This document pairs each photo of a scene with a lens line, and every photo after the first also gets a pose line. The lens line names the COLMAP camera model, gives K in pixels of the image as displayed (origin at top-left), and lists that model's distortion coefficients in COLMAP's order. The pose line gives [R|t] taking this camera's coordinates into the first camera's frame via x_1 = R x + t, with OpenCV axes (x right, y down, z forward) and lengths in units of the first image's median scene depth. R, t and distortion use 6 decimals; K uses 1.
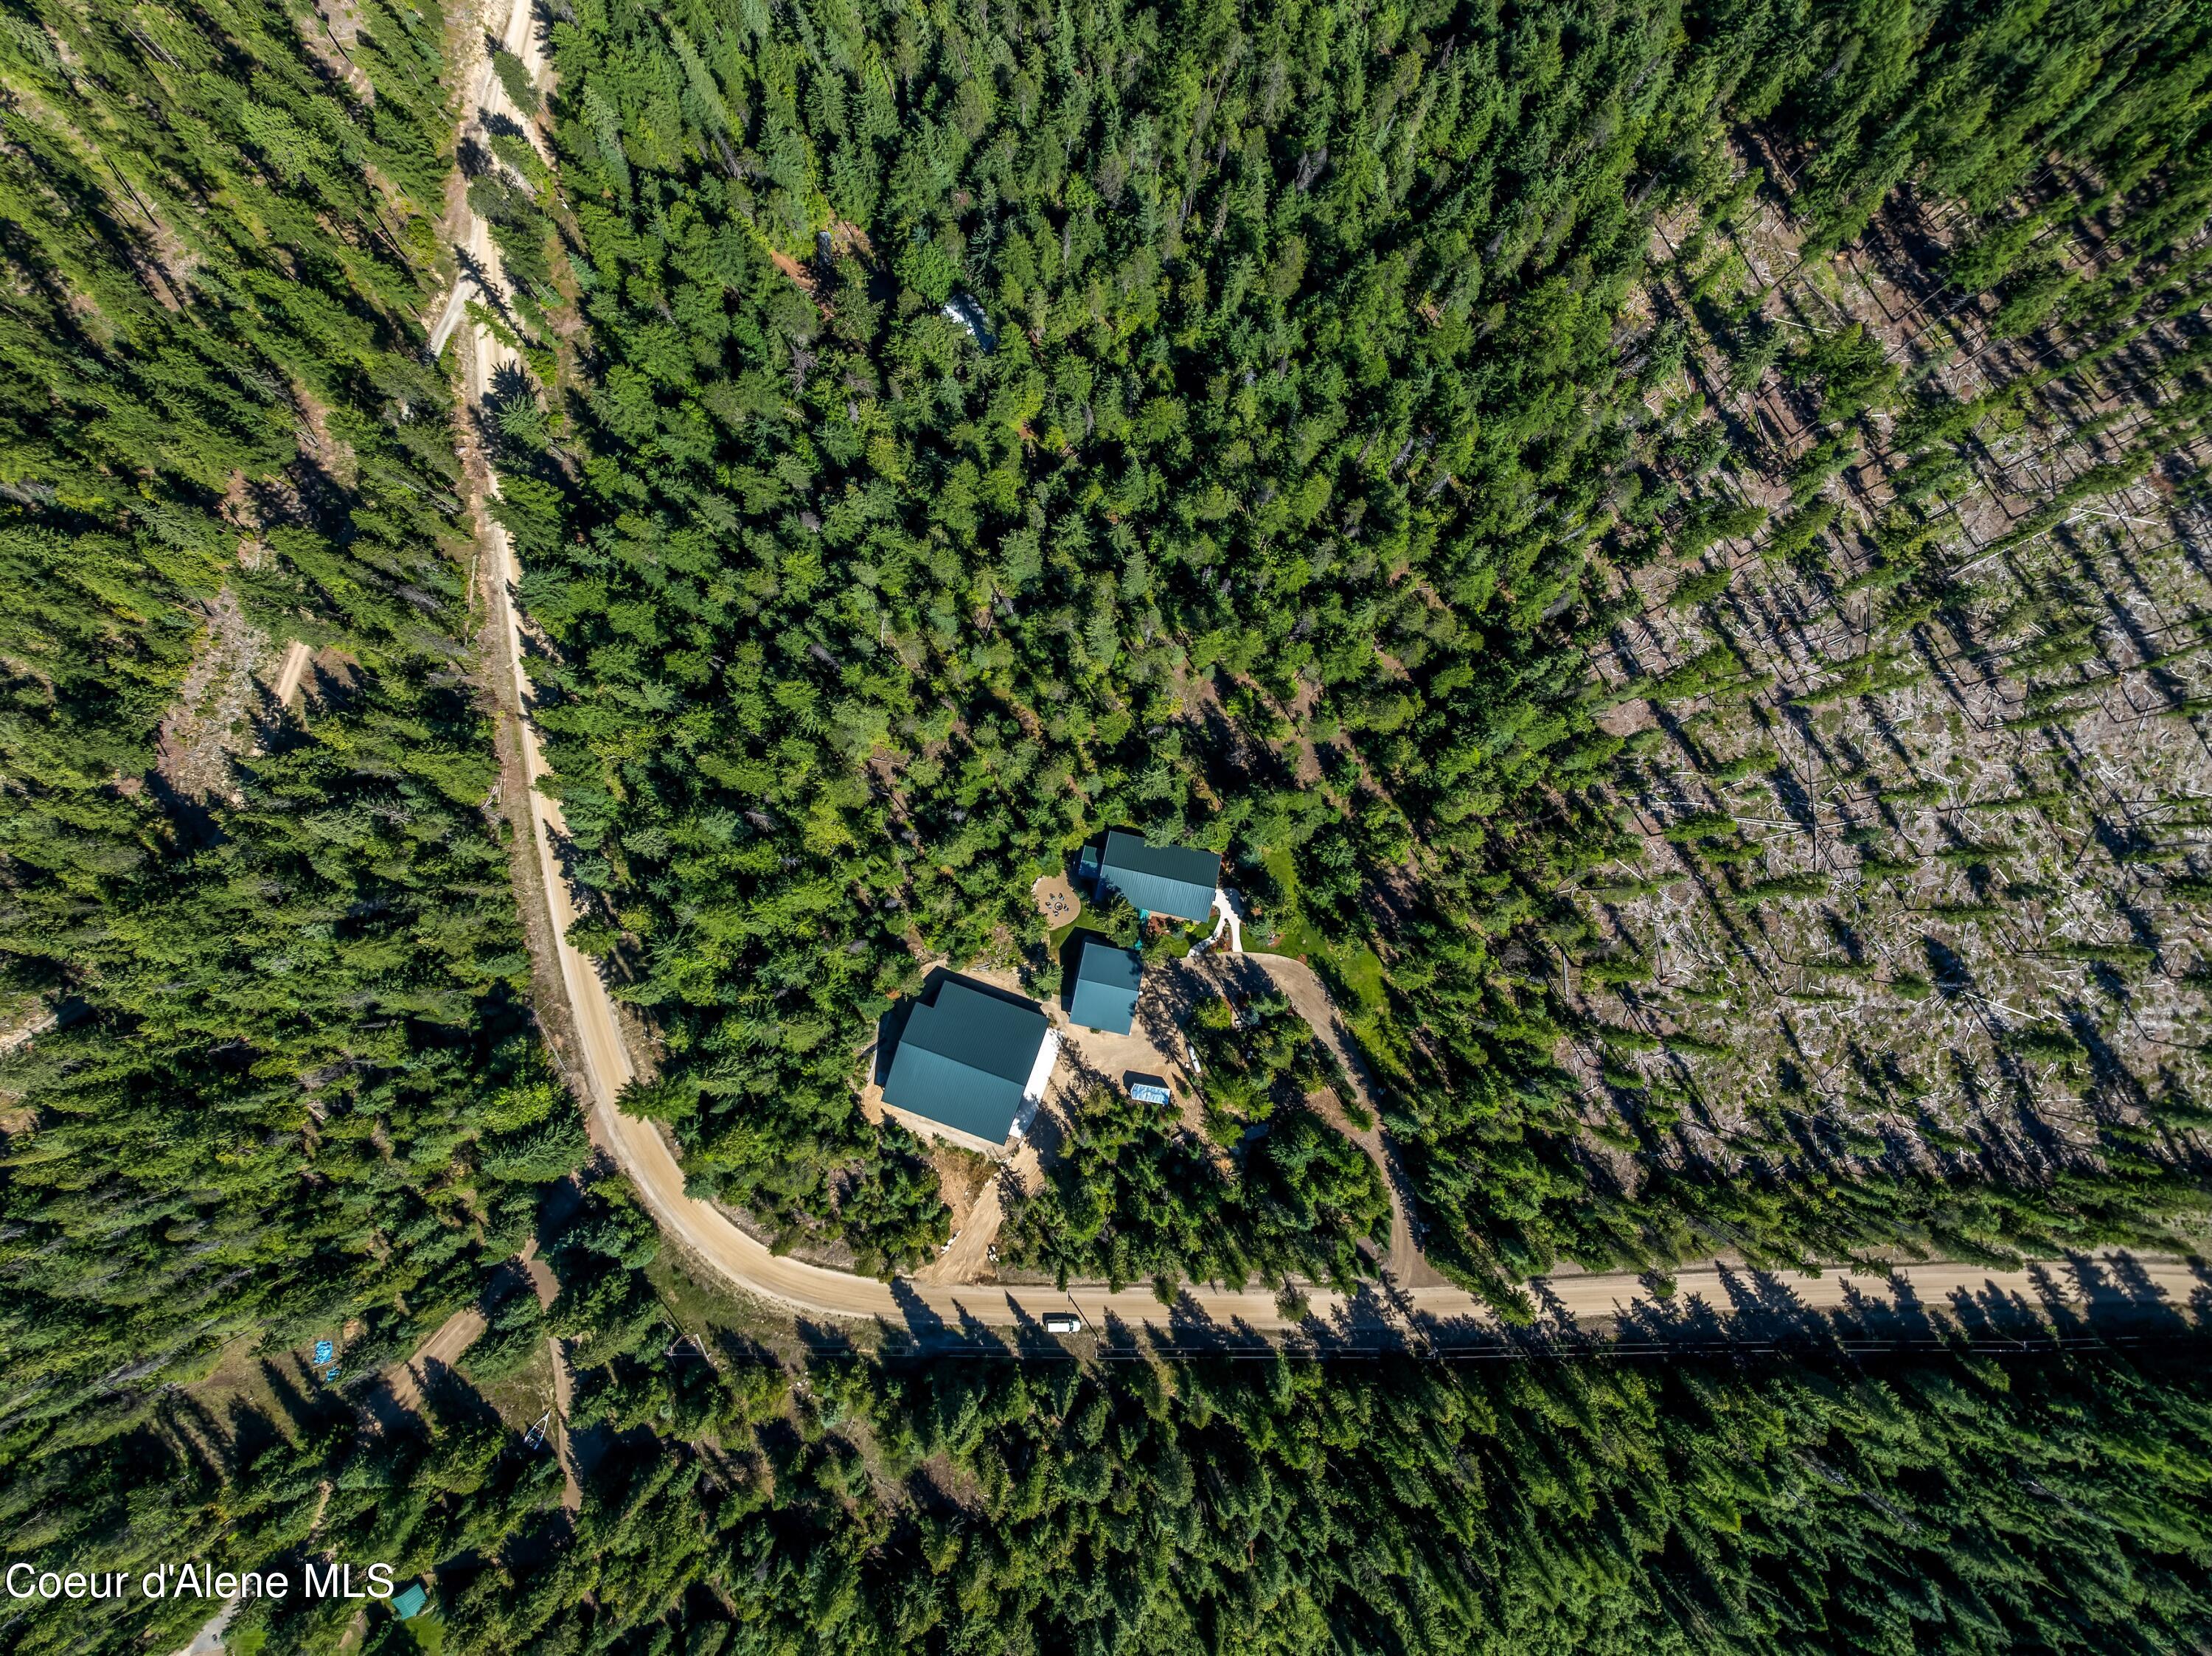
lens RADIAL K [[1571.5, 0, 1115.2], [0, 1571.5, 839.2], [0, 0, 1]] dist [-0.057642, 0.037342]
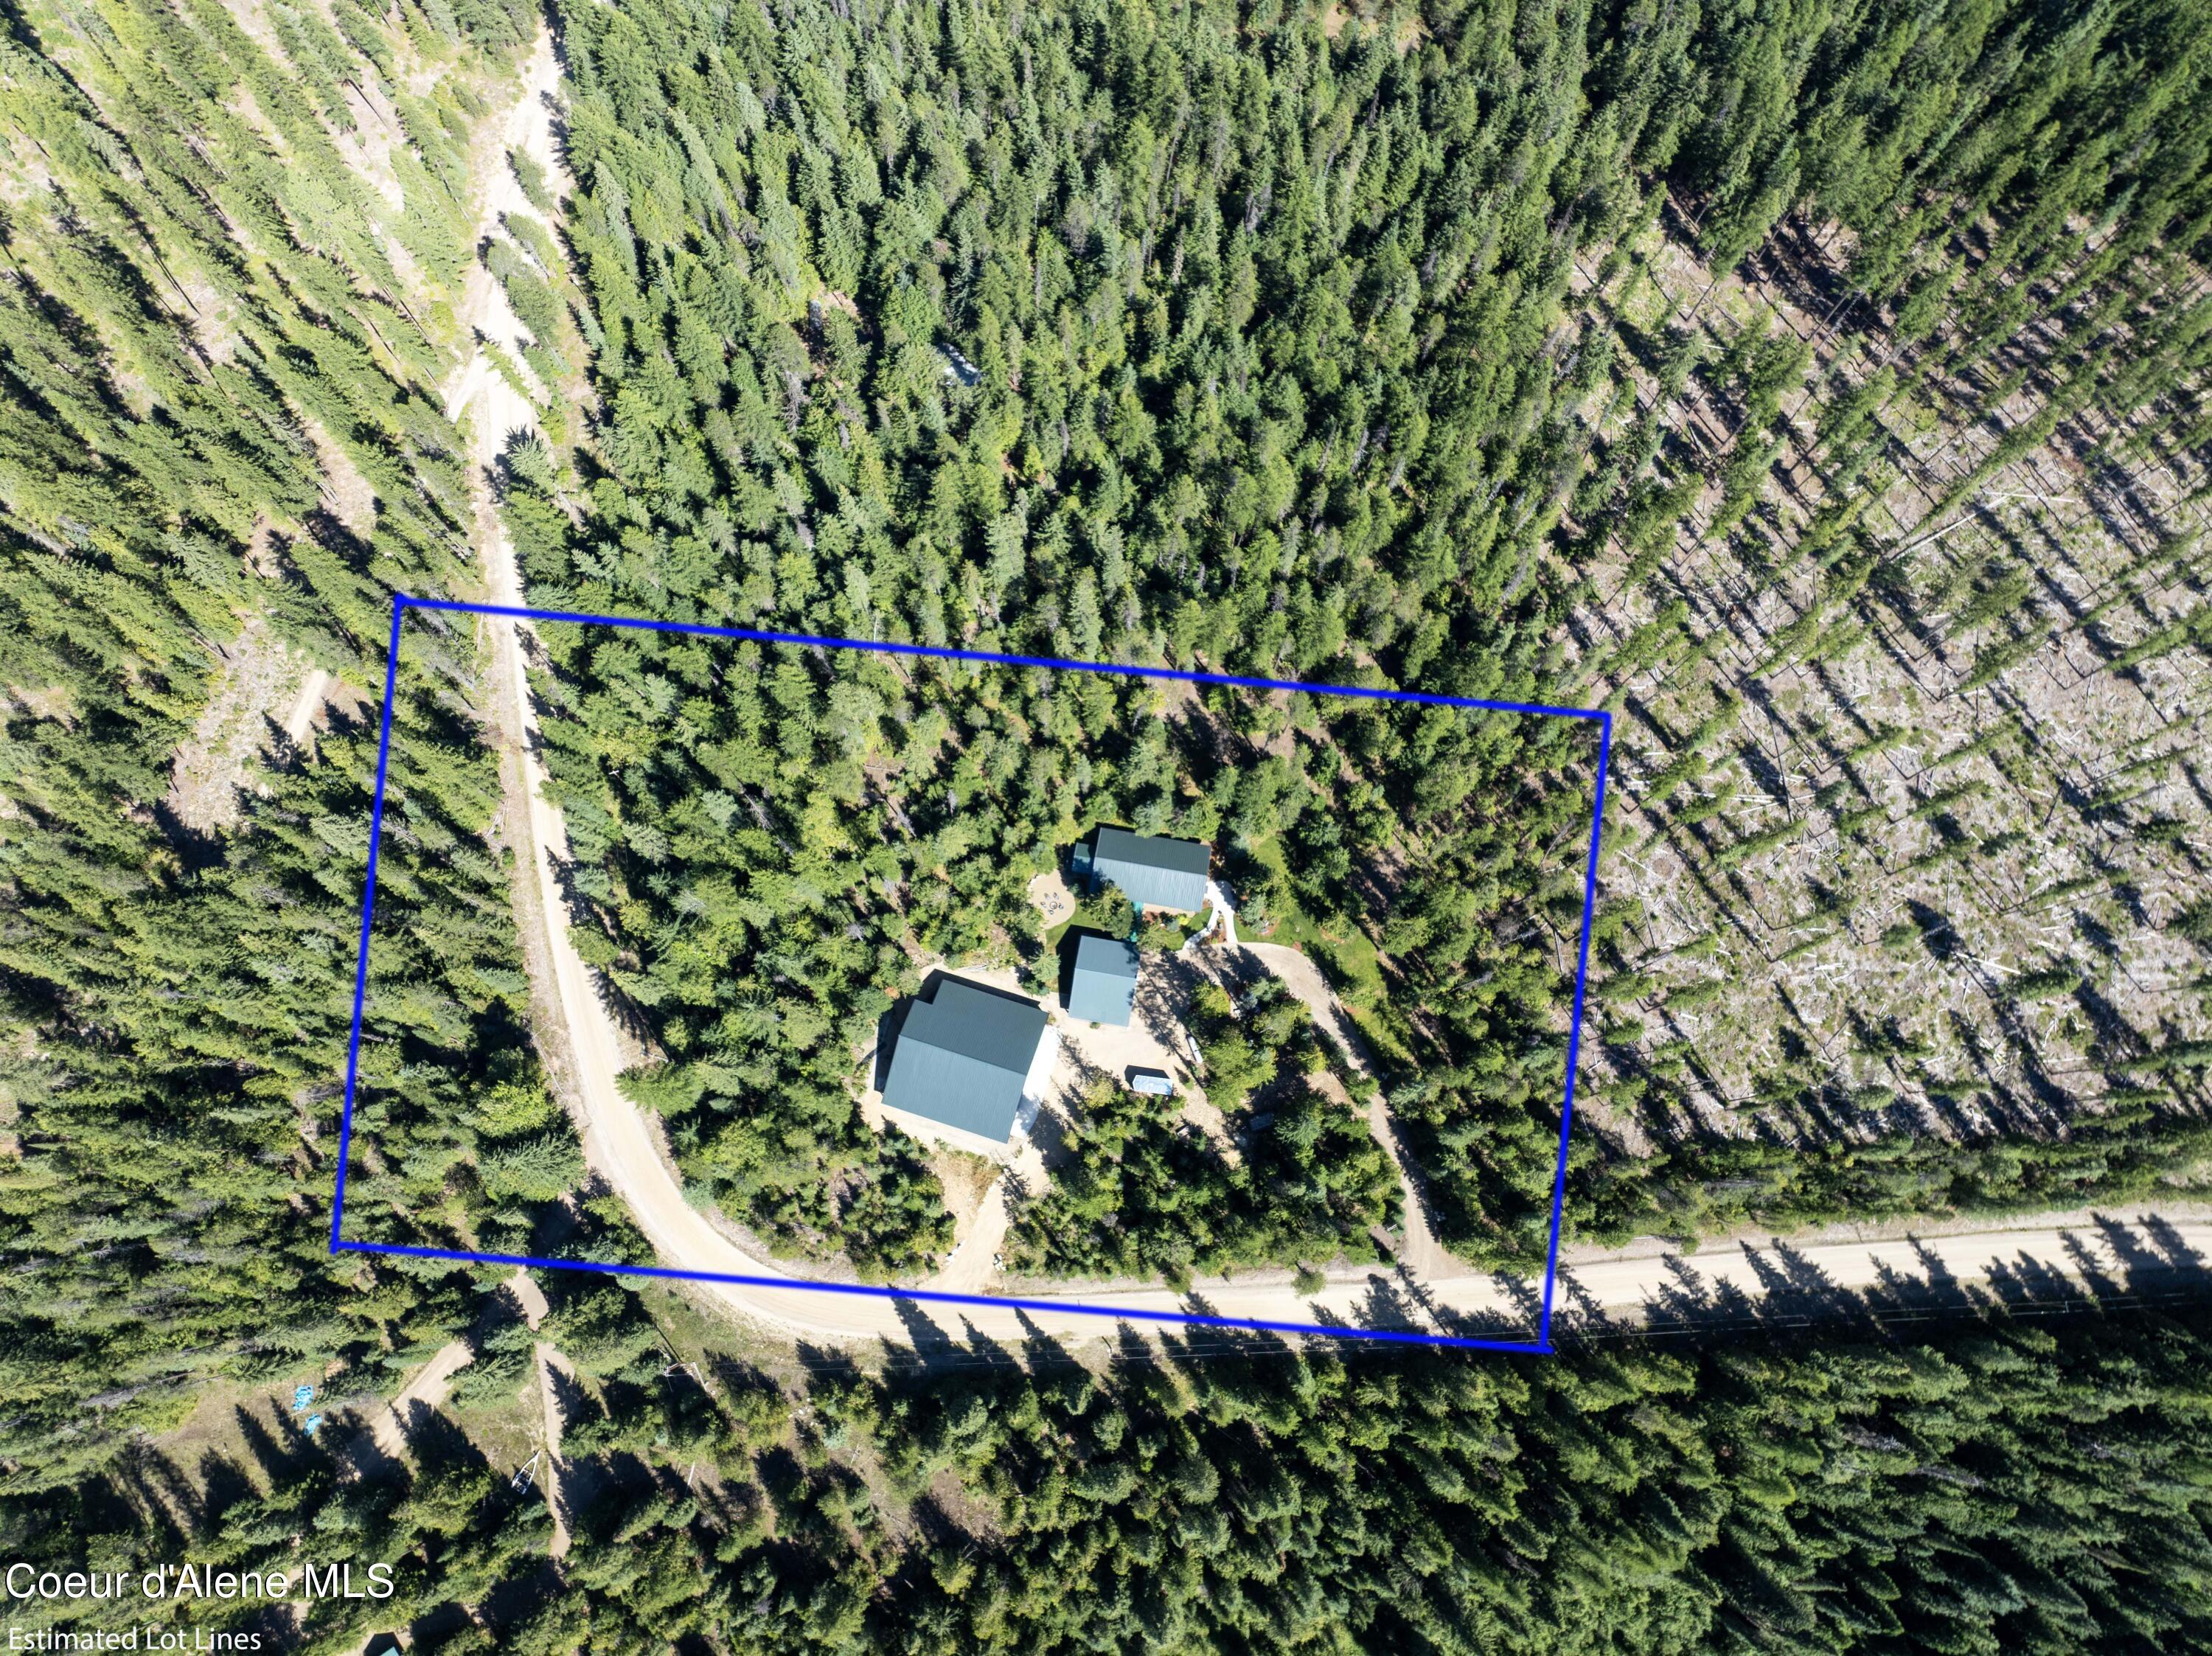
lens RADIAL K [[1571.5, 0, 1118.1], [0, 1571.5, 818.0], [0, 0, 1]] dist [-0.057642, 0.037342]
pose [[0.999038, -0.042745, 0.009823, -0.001776], [0.043811, 0.983037, -0.178096, 0.172240], [-0.002044, 0.178355, 0.983964, -0.006379]]
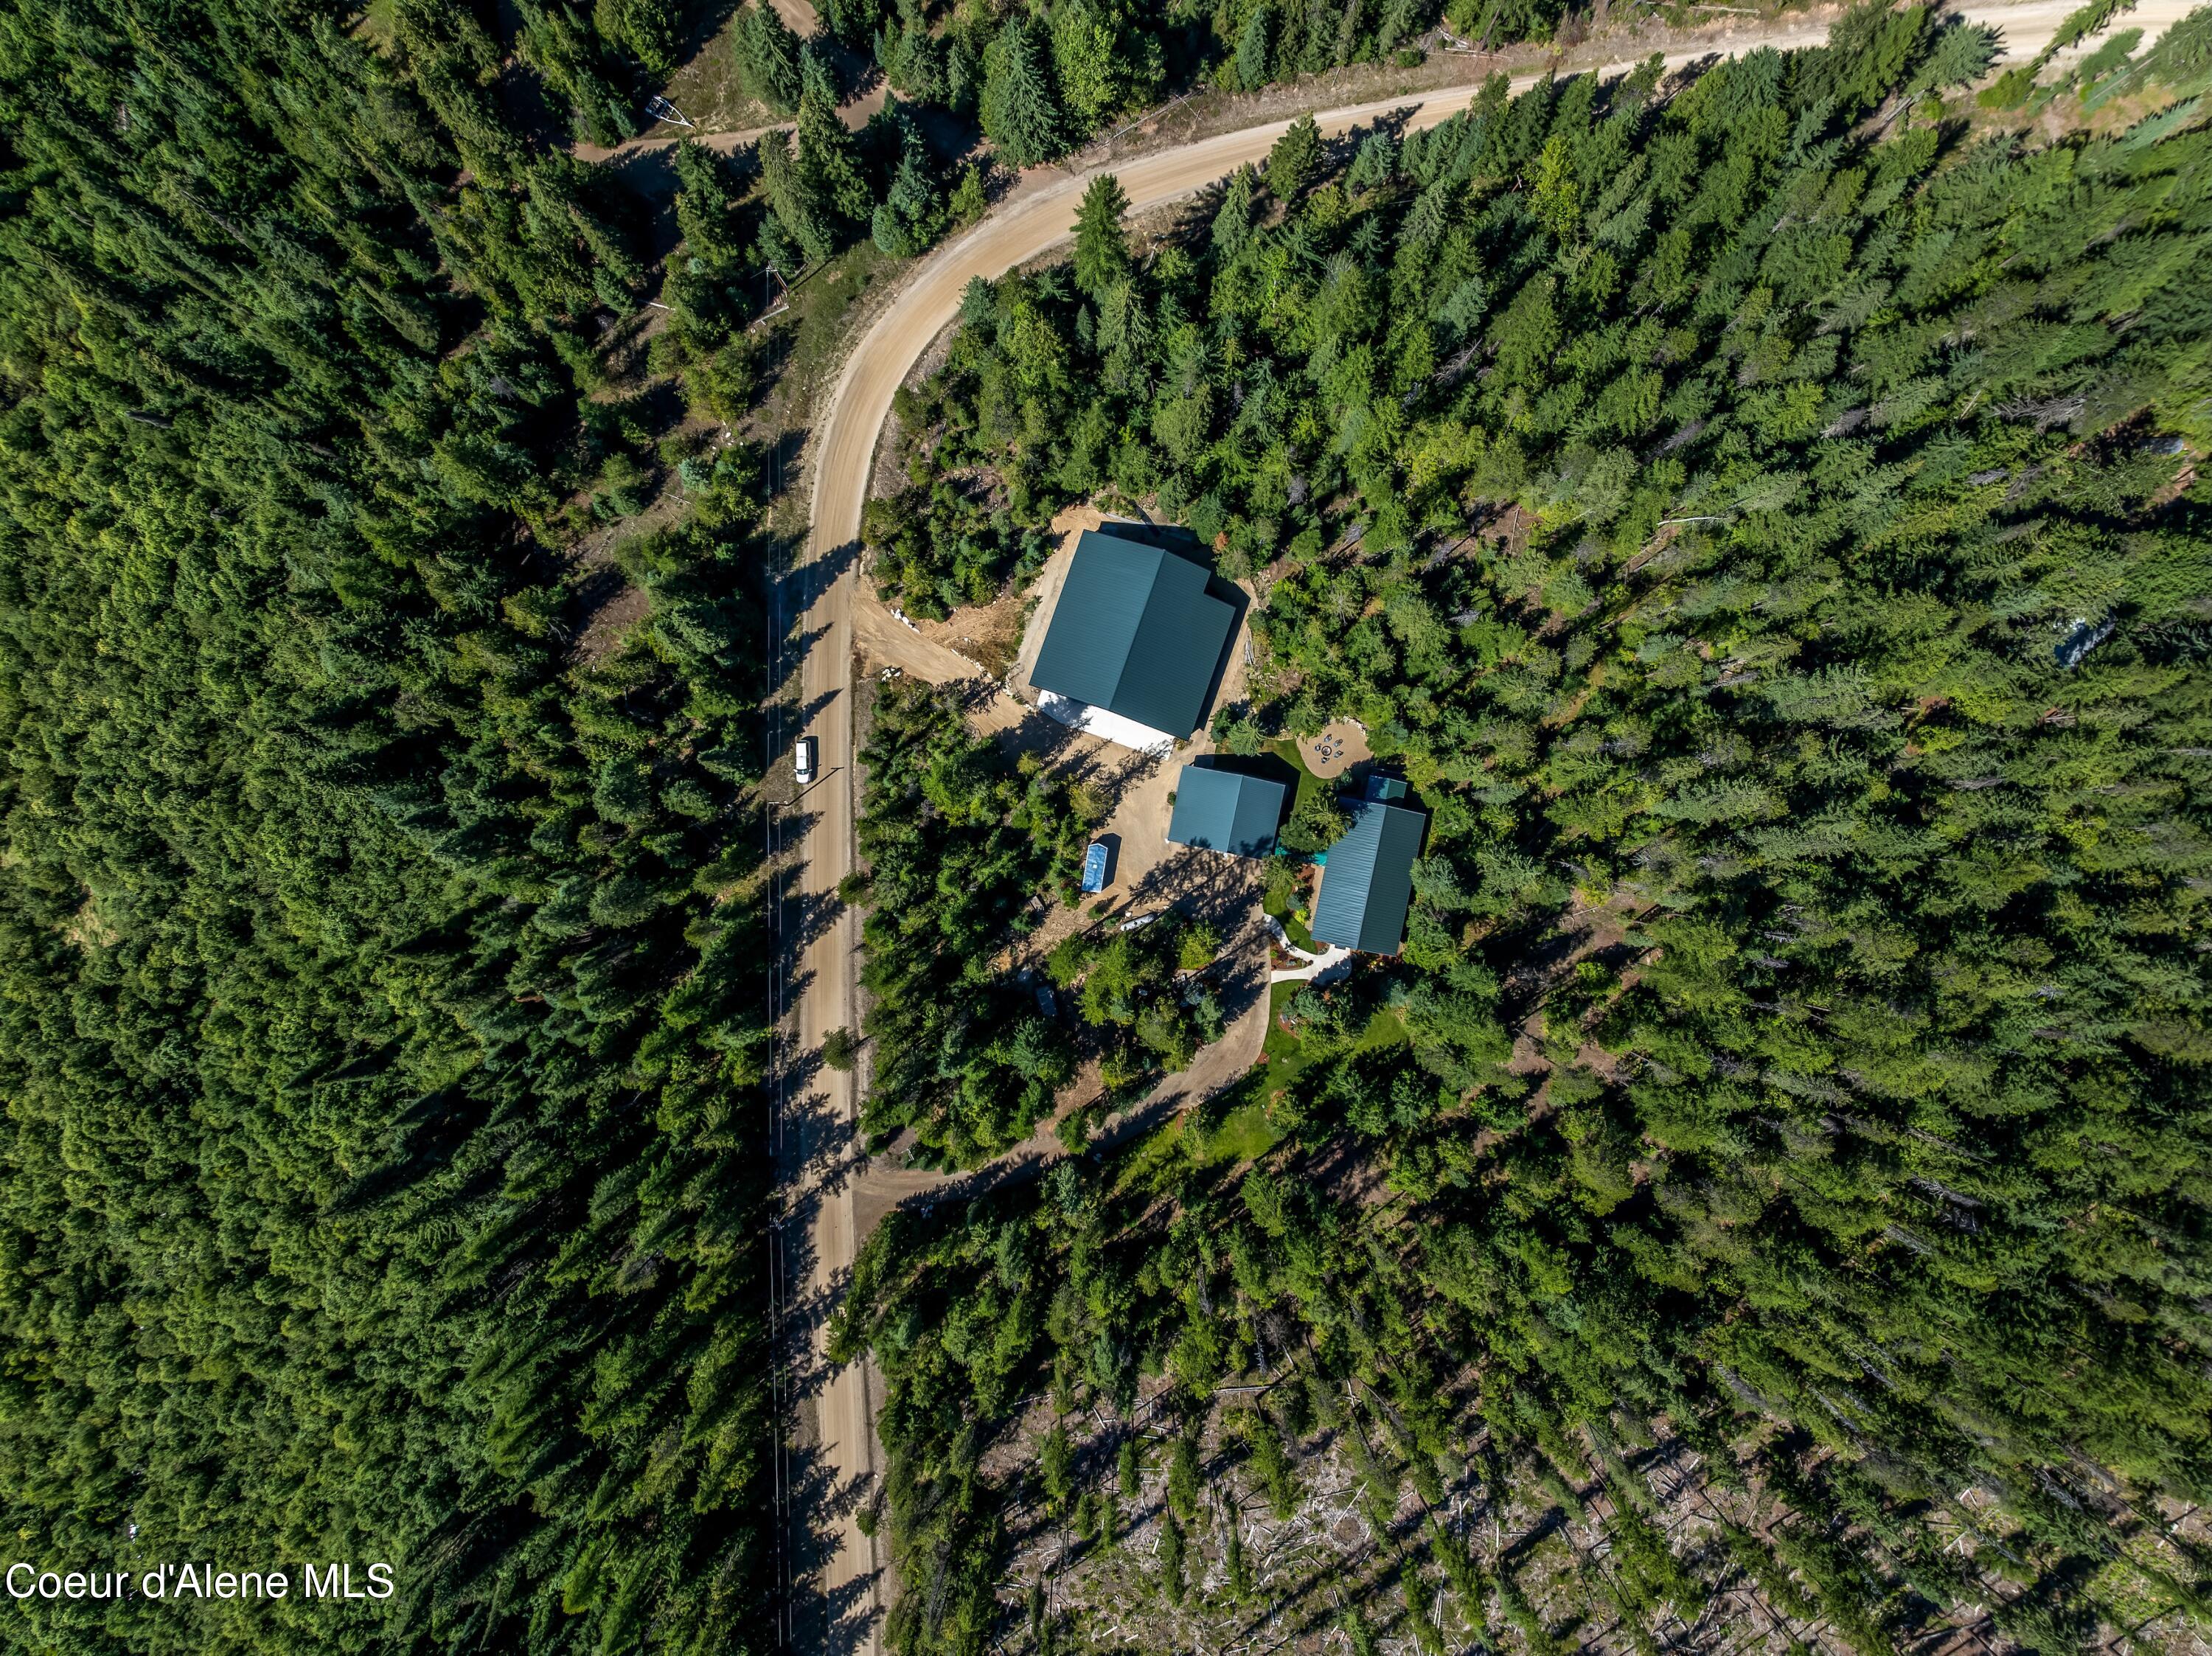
lens RADIAL K [[1571.5, 0, 1092.1], [0, 1571.5, 834.0], [0, 0, 1]] dist [-0.057642, 0.037342]
pose [[0.007736, 0.999969, -0.001767, 0.006903], [-0.998749, 0.007814, 0.049395, 0.124490], [0.049408, 0.001383, 0.998778, 0.204913]]
